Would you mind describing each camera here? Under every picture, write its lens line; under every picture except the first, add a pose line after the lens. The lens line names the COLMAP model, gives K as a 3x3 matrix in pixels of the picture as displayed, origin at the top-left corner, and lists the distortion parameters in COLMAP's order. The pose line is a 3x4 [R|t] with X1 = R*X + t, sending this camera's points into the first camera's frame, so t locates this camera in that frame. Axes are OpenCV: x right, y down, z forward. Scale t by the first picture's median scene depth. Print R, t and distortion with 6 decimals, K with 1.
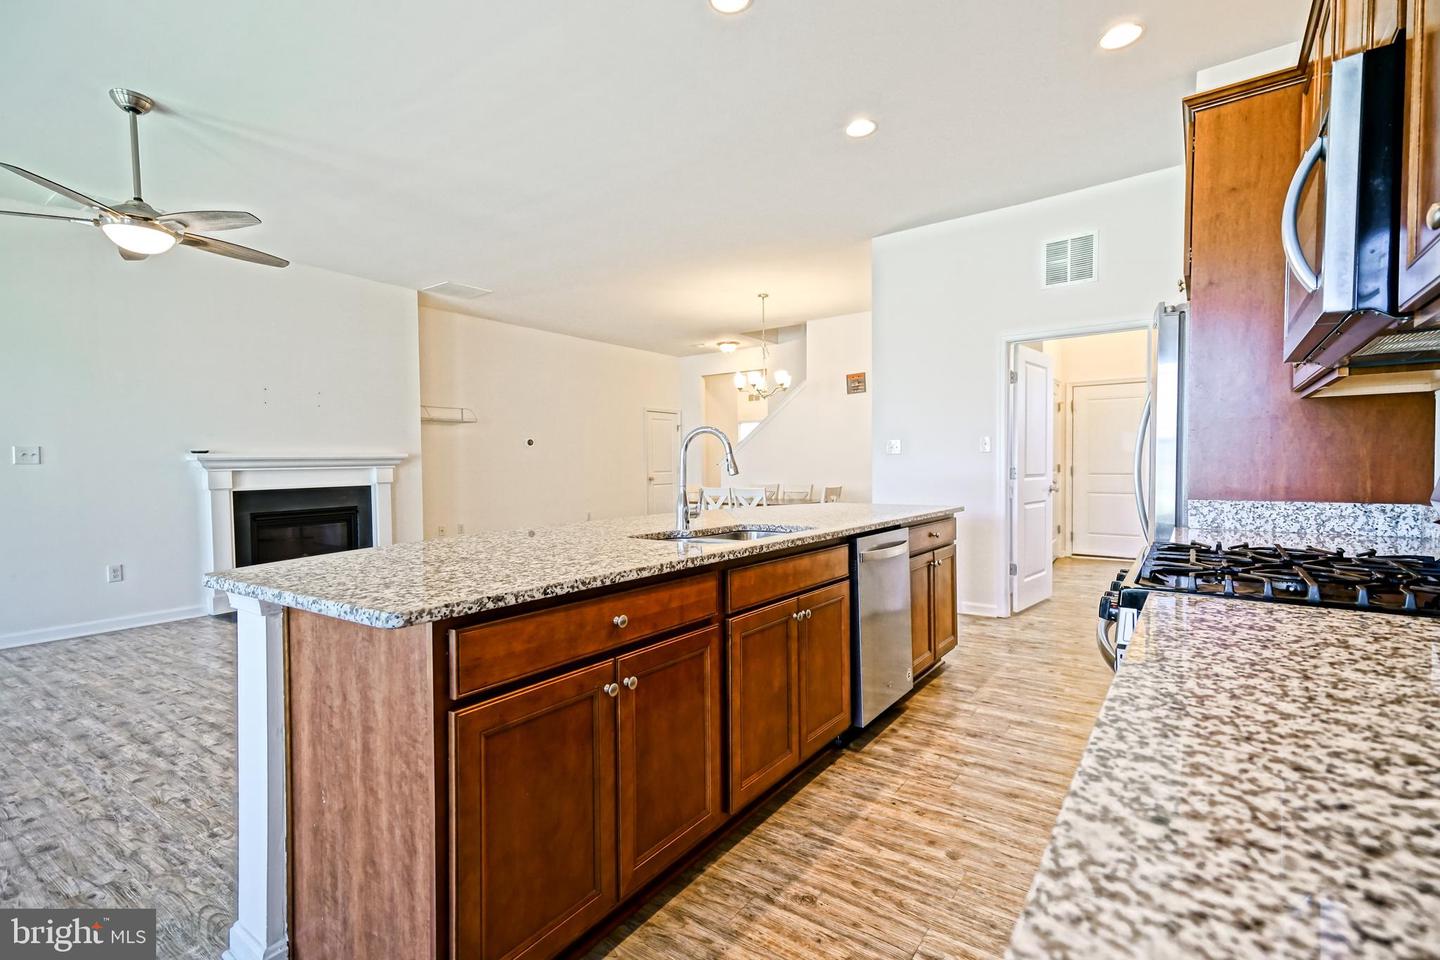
lens RADIAL K [[660.5, 0, 714.1], [0, 660.5, 481.0], [0, 0, 1]] dist [0.035826, 0.000115]
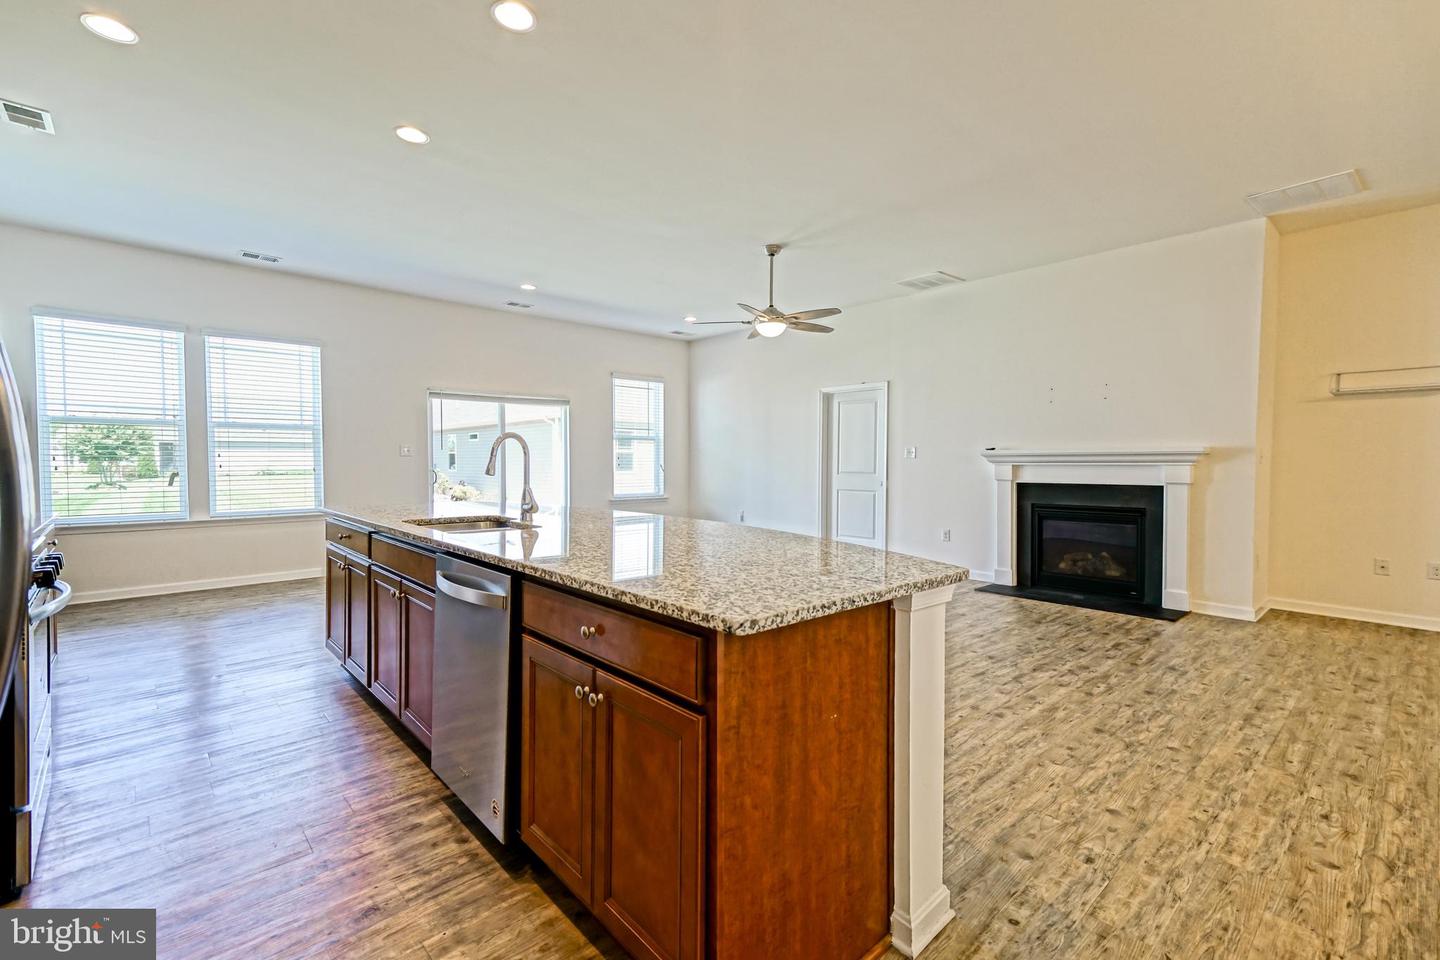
lens RADIAL K [[627.6, 0, 710.8], [0, 627.6, 477.9], [0, 0, 1]] dist [0.053064, -0.010882]
pose [[-0.206274, 0.038985, -0.977717, 0.697511], [-0.028139, 0.998556, 0.045753, -0.042762], [0.978090, 0.036950, -0.204879, 1.107675]]
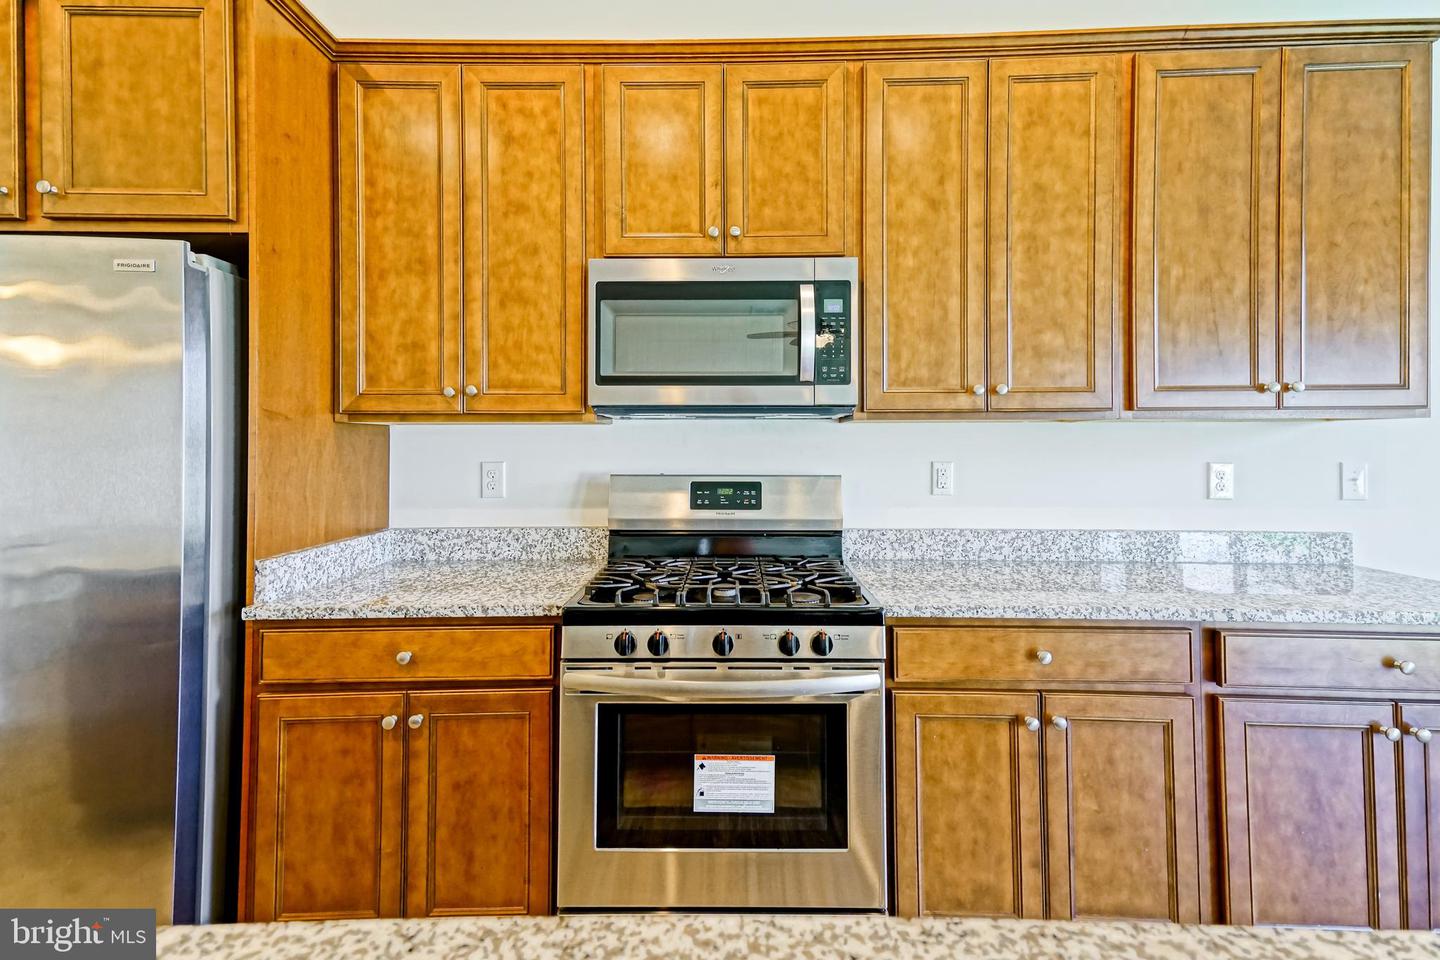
lens RADIAL K [[664.0, 0, 727.8], [0, 664.0, 435.3], [0, 0, 1]] dist [0.042288, 0.000098]
pose [[-0.578742, 0.023579, 0.815170, -0.072860], [0.033410, 0.999428, -0.005188, -0.051882], [-0.814826, 0.024233, -0.579199, 0.682163]]
